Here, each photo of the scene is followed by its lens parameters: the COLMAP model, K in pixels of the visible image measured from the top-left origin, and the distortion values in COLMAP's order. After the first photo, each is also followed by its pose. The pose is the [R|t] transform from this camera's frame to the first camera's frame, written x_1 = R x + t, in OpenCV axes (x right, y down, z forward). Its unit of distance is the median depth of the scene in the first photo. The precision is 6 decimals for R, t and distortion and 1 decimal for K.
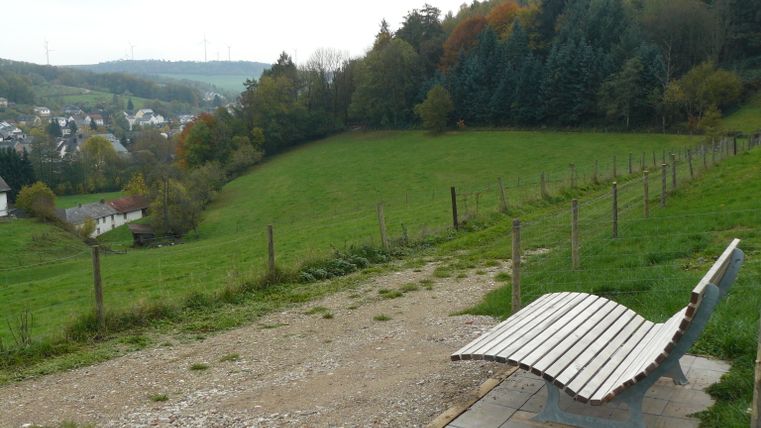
lens RADIAL K [[859.8, 0, 380.5], [0, 859.8, 214.0], [0, 0, 1]] dist [-0.090846, 0.010278]
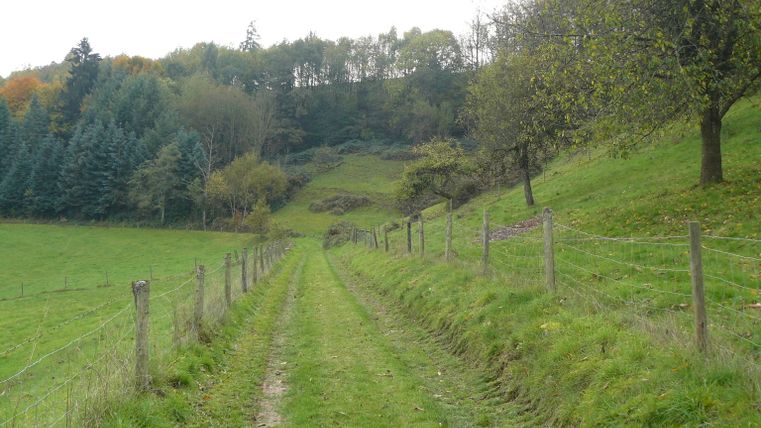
lens RADIAL K [[859.8, 0, 380.5], [0, 859.8, 214.0], [0, 0, 1]] dist [-0.090846, 0.010278]
pose [[0.856873, 0.039088, 0.514043, 0.022346], [0.020795, 0.993689, -0.110225, -0.006737], [-0.515108, 0.105138, 0.850653, 0.100515]]
